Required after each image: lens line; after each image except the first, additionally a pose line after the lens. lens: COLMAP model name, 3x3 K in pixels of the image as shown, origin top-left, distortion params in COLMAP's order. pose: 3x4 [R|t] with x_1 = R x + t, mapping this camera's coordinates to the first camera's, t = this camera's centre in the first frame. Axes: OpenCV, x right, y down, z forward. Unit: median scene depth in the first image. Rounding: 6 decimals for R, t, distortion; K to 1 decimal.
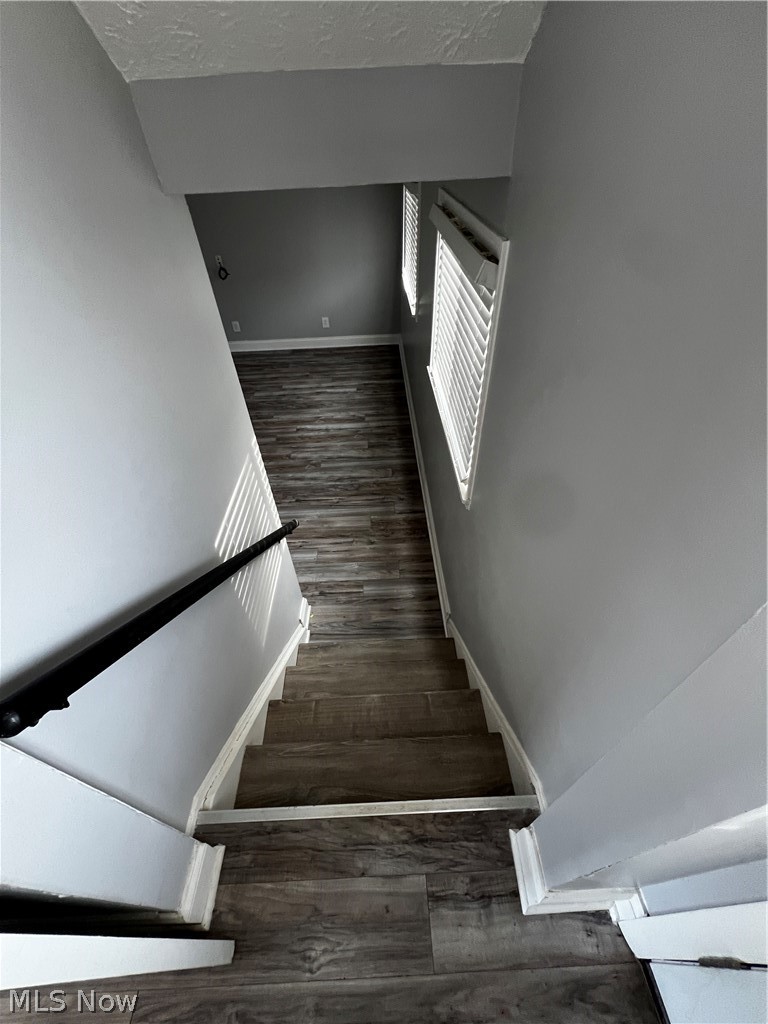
lens RADIAL K [[414.4, 0, 384.0], [0, 414.4, 512.0], [0, 0, 1]] dist [-0.006738, 0.000840]
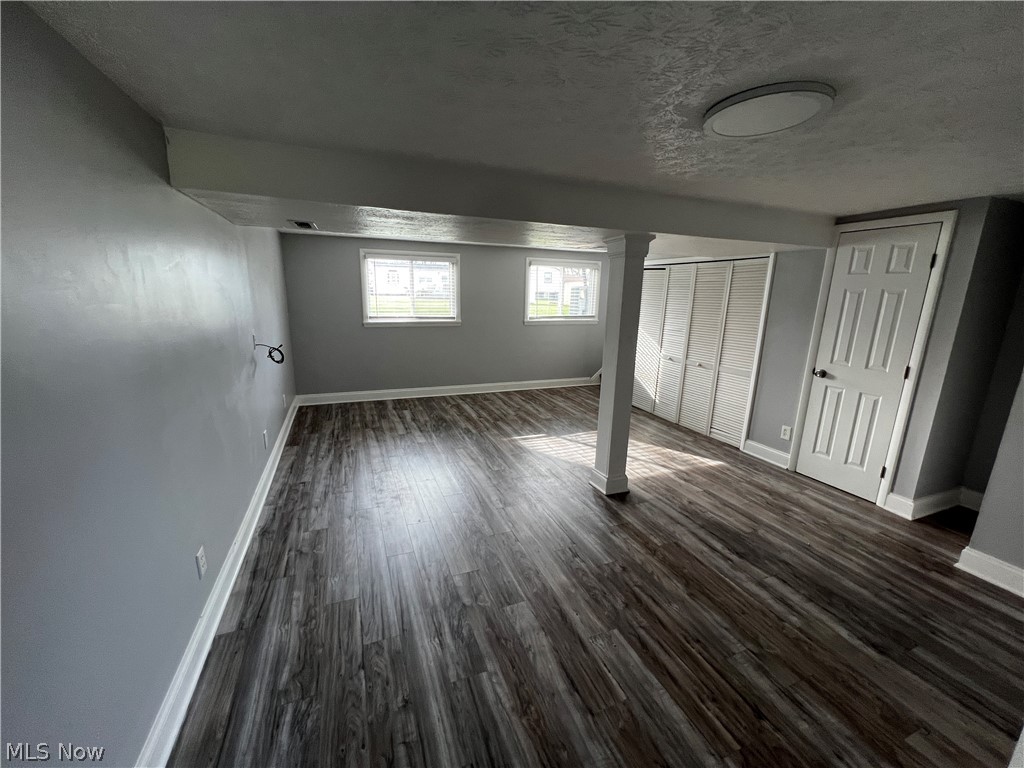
lens RADIAL K [[414.4, 0, 507.6], [0, 414.4, 383.7], [0, 0, 1]] dist [-0.006738, 0.000840]
pose [[-0.336152, -0.179296, 0.924583, -1.360148], [0.642039, 0.674617, 0.364250, -0.667227], [-0.689049, 0.716062, -0.111659, 1.034546]]
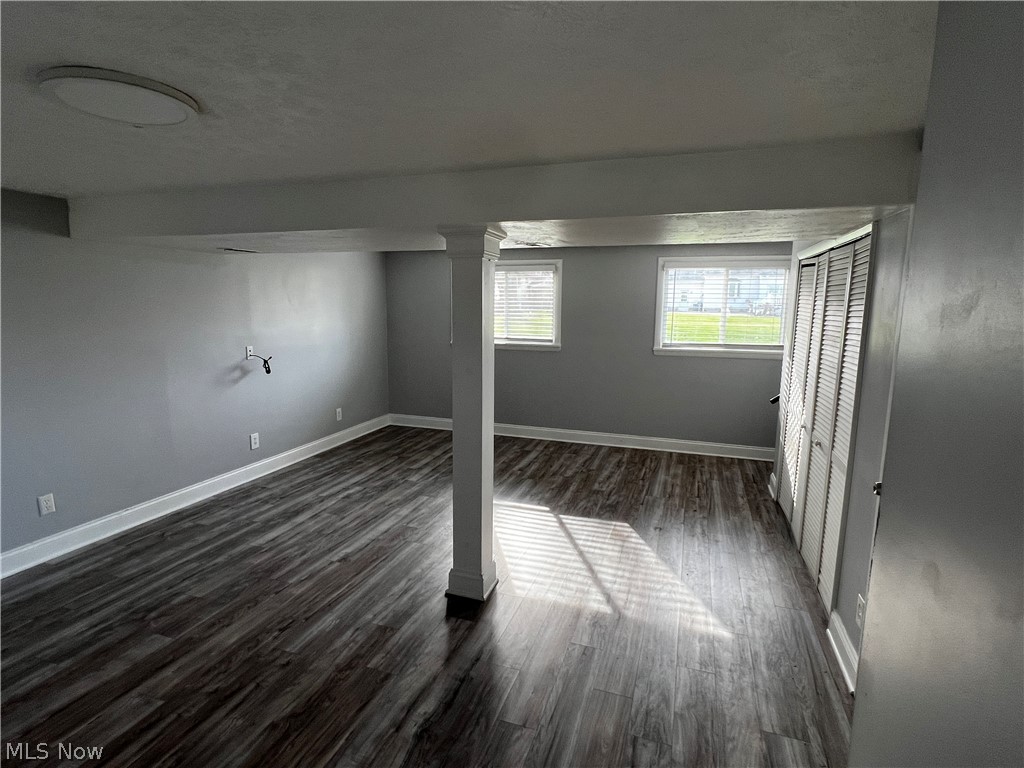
lens RADIAL K [[545.6, 0, 496.7], [0, 545.6, 386.3], [0, 0, 1]] dist [0.000736, -0.000336]
pose [[0.367571, -0.108800, 0.923609, -1.352196], [0.625519, 0.763844, -0.158960, -0.185988], [-0.688198, 0.636165, 0.348823, 0.510266]]
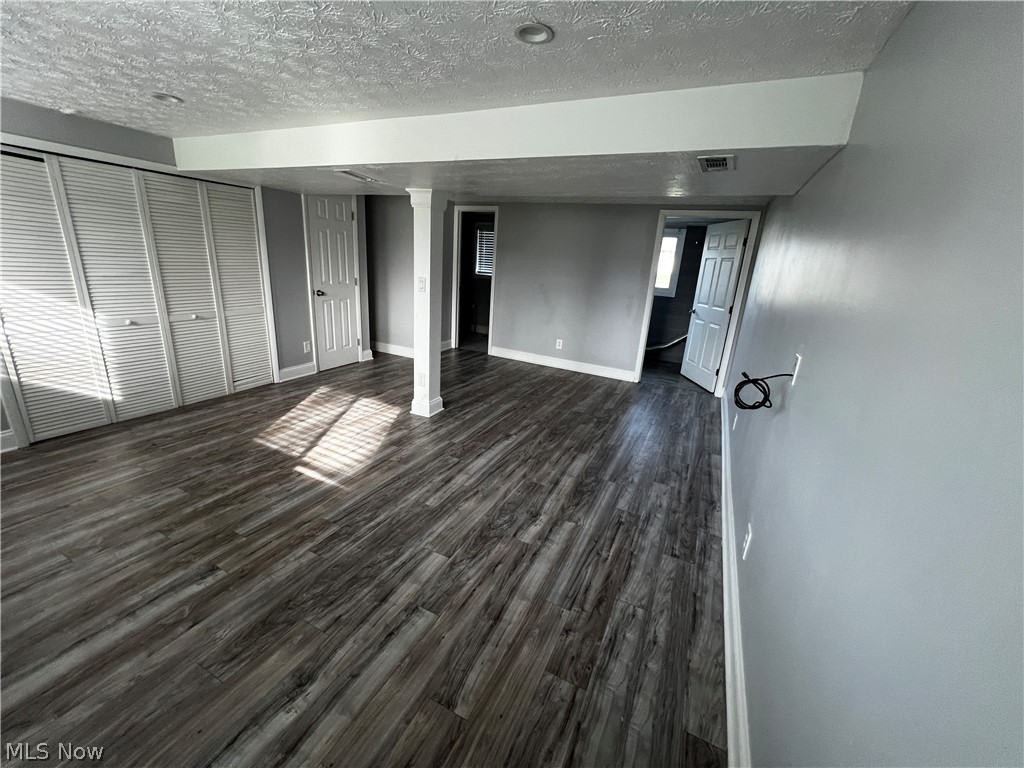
lens RADIAL K [[414.4, 0, 507.6], [0, 414.4, 383.7], [0, 0, 1]] dist [-0.006738, 0.000840]
pose [[-0.468334, 0.257924, -0.845067, -0.034470], [-0.647862, 0.550099, 0.526940, -0.762978], [0.600781, 0.794271, -0.090531, 1.098423]]
